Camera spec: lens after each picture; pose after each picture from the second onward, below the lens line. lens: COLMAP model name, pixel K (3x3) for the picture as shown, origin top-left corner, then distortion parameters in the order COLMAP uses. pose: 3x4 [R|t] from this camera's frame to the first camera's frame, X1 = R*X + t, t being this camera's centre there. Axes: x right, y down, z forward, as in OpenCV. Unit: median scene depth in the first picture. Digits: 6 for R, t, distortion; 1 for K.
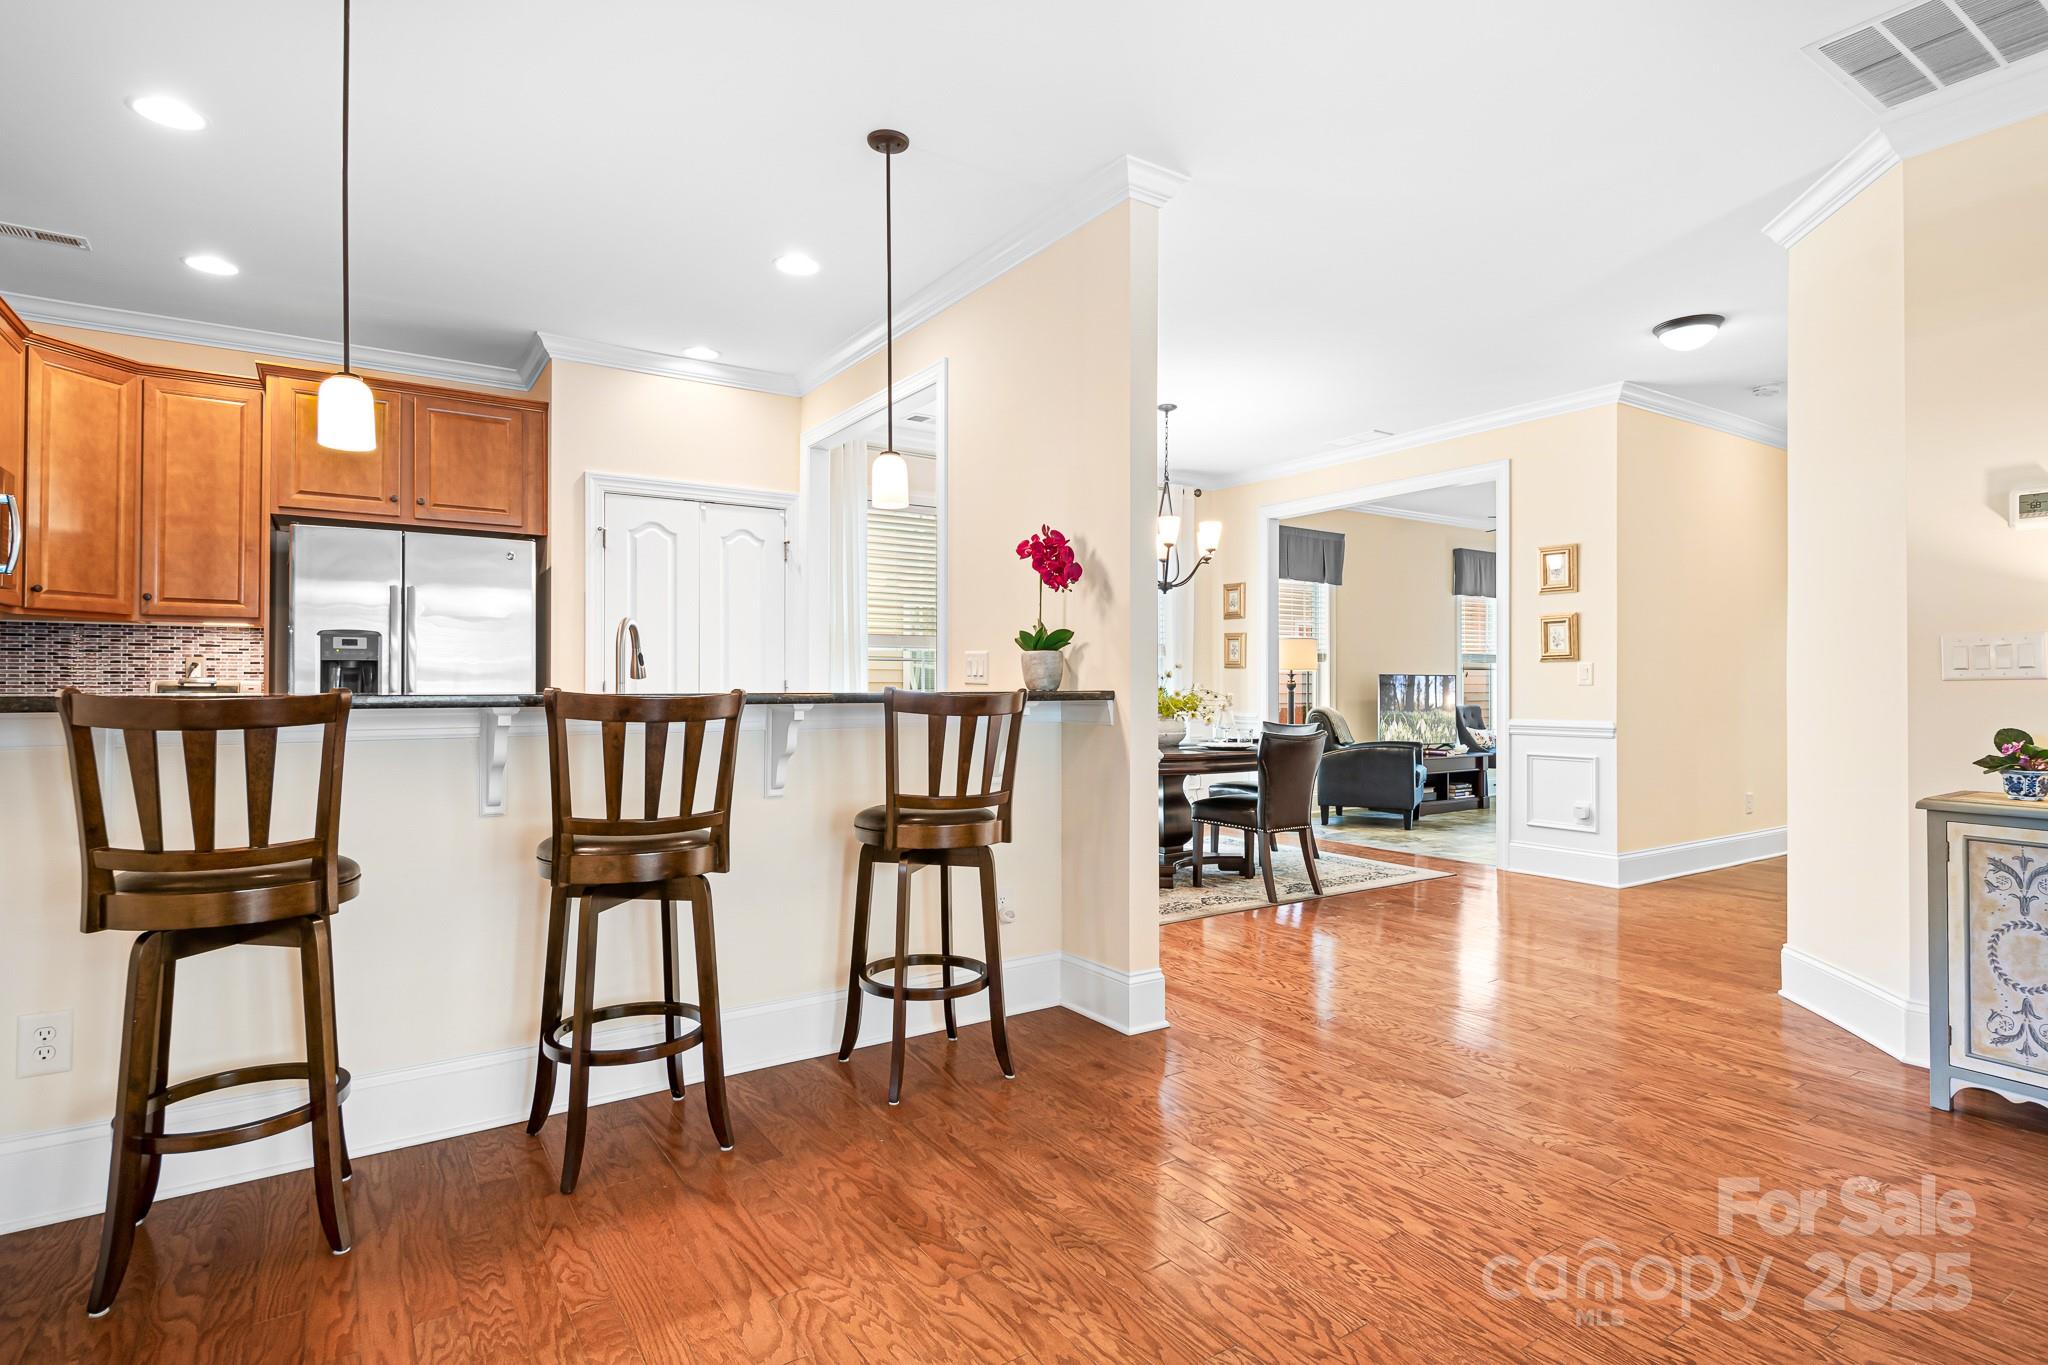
lens RADIAL K [[1035.3, 0, 1019.3], [0, 1035.3, 672.2], [0, 0, 1]] dist [0.001089, -0.000071]
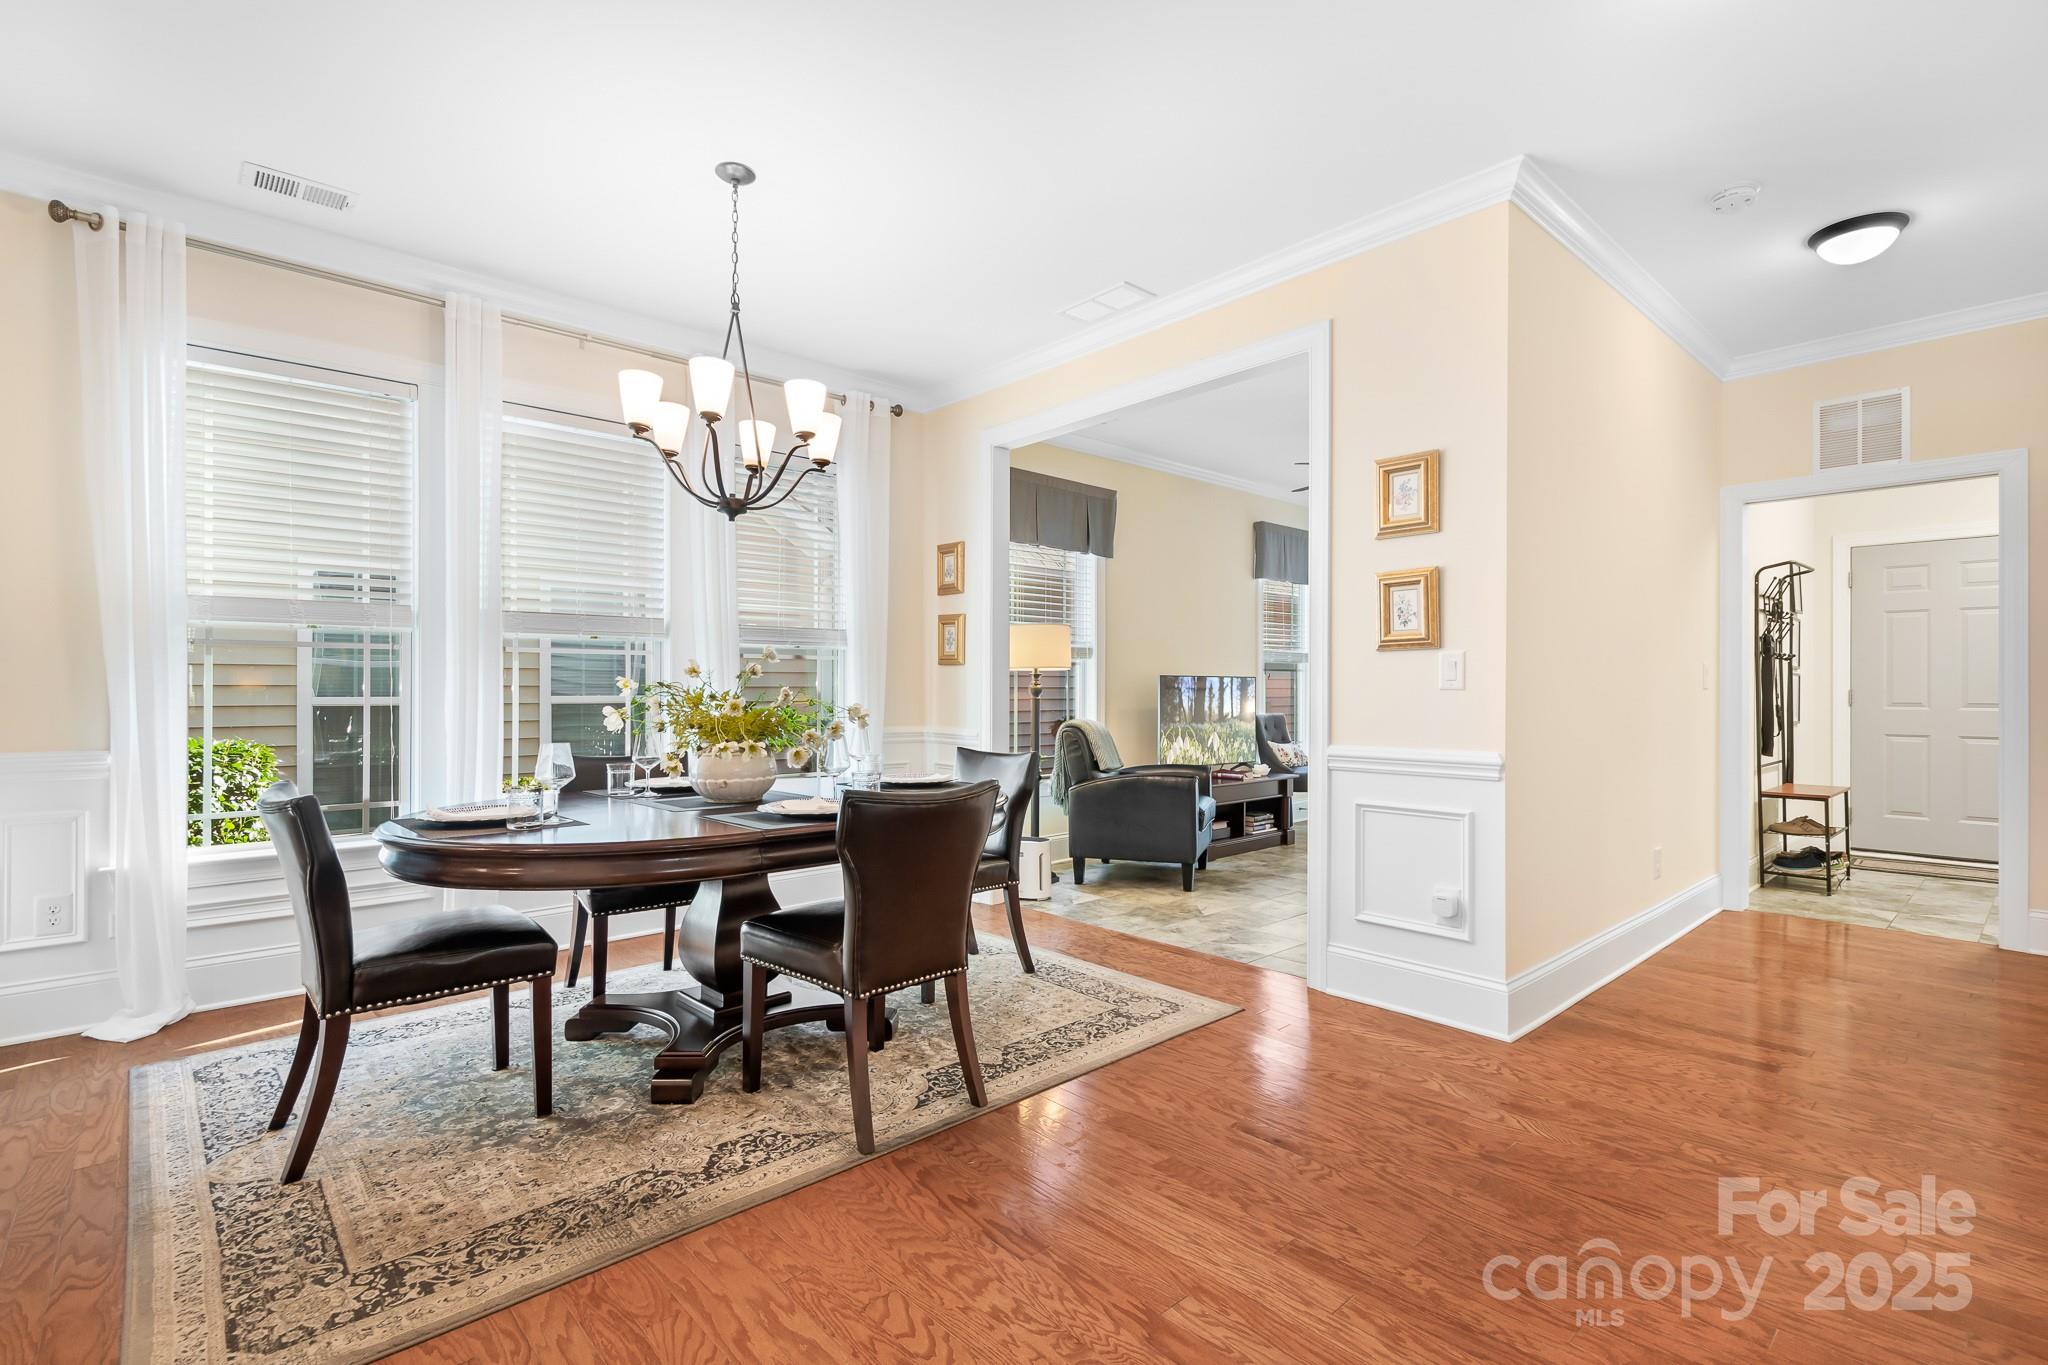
lens RADIAL K [[946.7, 0, 1026.2], [0, 946.7, 691.0], [0, 0, 1]] dist [-0.000213, -0.000009]
pose [[0.988550, -0.000062, 0.150896, 0.147088], [-0.002024, 0.999904, 0.013671, 0.004394], [-0.150883, -0.013820, 0.988455, 0.328495]]
